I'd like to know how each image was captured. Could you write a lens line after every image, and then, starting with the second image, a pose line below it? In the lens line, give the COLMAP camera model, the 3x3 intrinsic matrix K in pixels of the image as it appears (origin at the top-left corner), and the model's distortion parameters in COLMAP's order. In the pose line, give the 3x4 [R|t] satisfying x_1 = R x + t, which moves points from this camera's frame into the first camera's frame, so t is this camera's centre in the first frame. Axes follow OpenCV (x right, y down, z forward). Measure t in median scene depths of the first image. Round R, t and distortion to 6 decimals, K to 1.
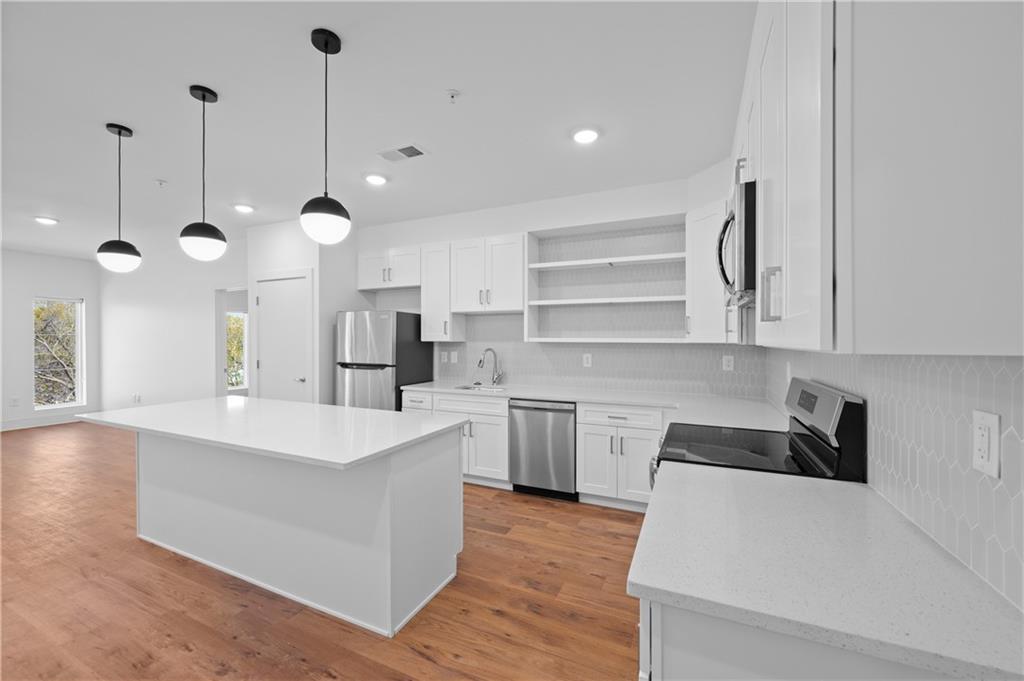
lens RADIAL K [[408.9, 0, 516.9], [0, 408.9, 340.4], [0, 0, 1]] dist [-0.000033, 0.000664]
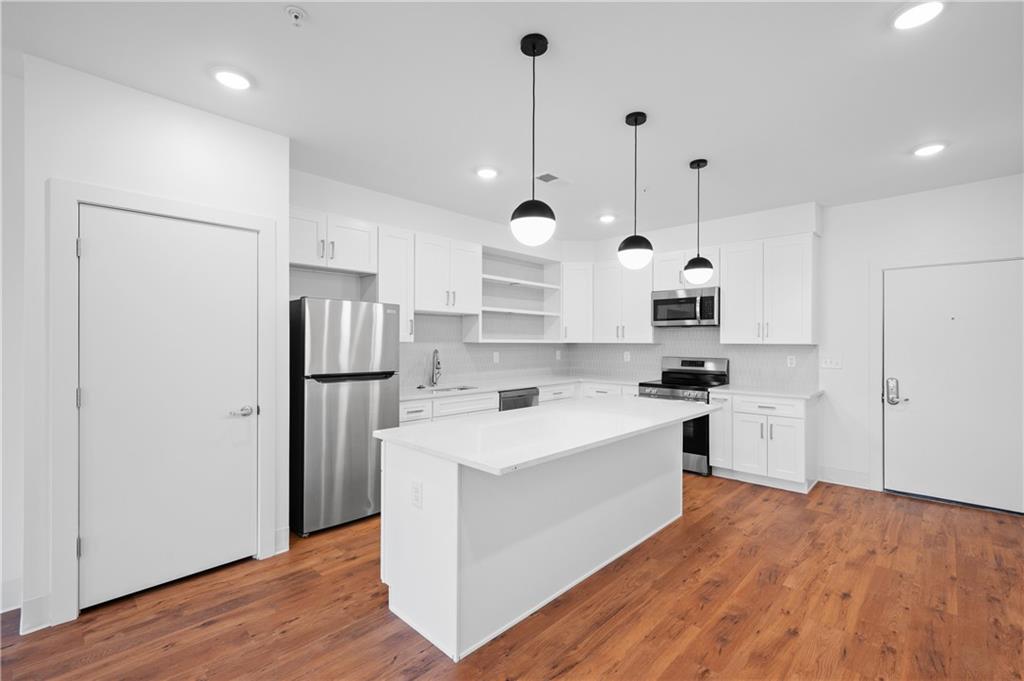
lens RADIAL K [[465.0, 0, 499.3], [0, 465.0, 344.0], [0, 0, 1]] dist [-0.004196, -0.000351]
pose [[0.325170, -0.006298, 0.945635, -1.142152], [-0.002999, 0.999966, 0.007692, -0.003011], [-0.945651, -0.005337, 0.325140, 0.521633]]
